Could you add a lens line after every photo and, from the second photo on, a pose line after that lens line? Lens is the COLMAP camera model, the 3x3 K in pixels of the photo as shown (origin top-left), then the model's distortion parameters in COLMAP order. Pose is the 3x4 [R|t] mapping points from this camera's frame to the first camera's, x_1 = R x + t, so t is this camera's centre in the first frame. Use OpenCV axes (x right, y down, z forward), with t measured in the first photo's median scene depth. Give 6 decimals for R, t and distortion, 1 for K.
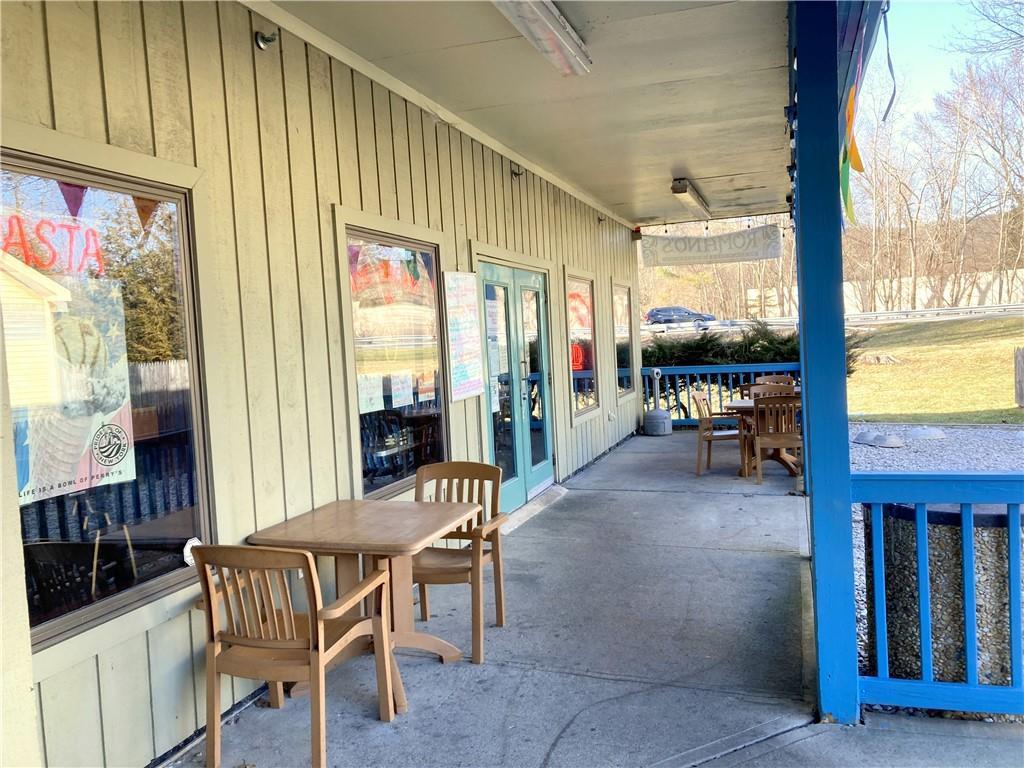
lens RADIAL K [[835.8, 0, 511.0], [0, 835.8, 381.1], [0, 0, 1]] dist [0.050606, -0.040409]
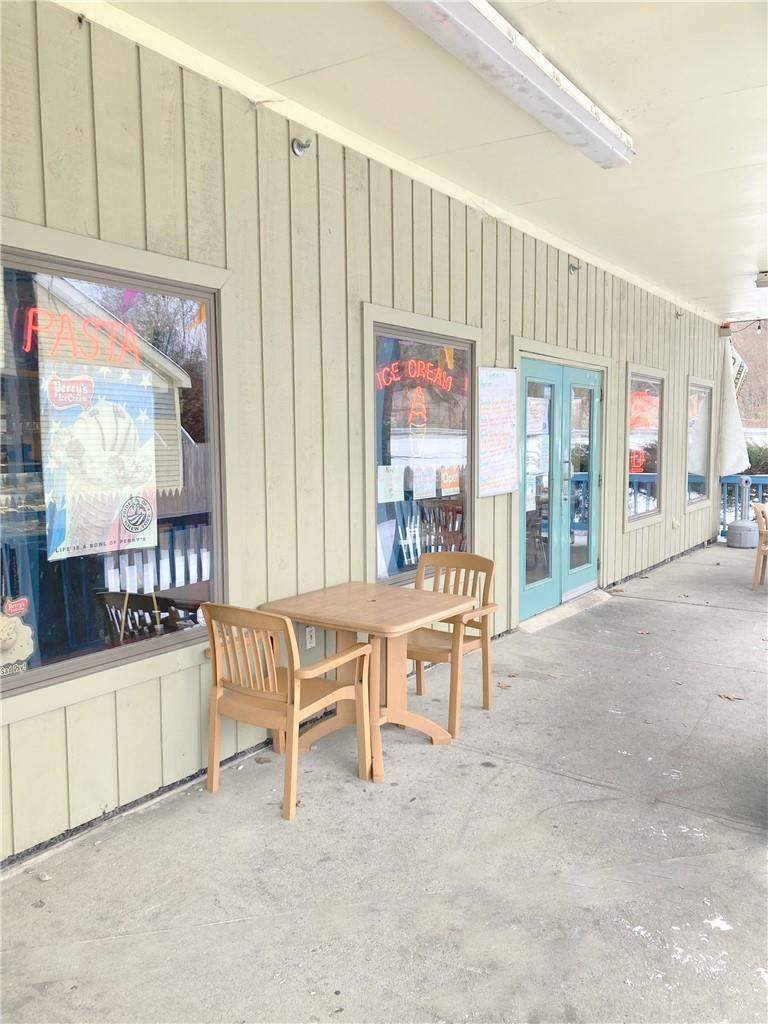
lens RADIAL K [[835.8, 0, 383.7], [0, 835.8, 512.1], [0, 0, 1]] dist [0.050606, -0.040409]
pose [[0.964617, 0.065992, -0.255264, 0.101975], [-0.054866, 0.997217, 0.050472, -0.003018], [0.257884, -0.034681, 0.965553, -0.015307]]
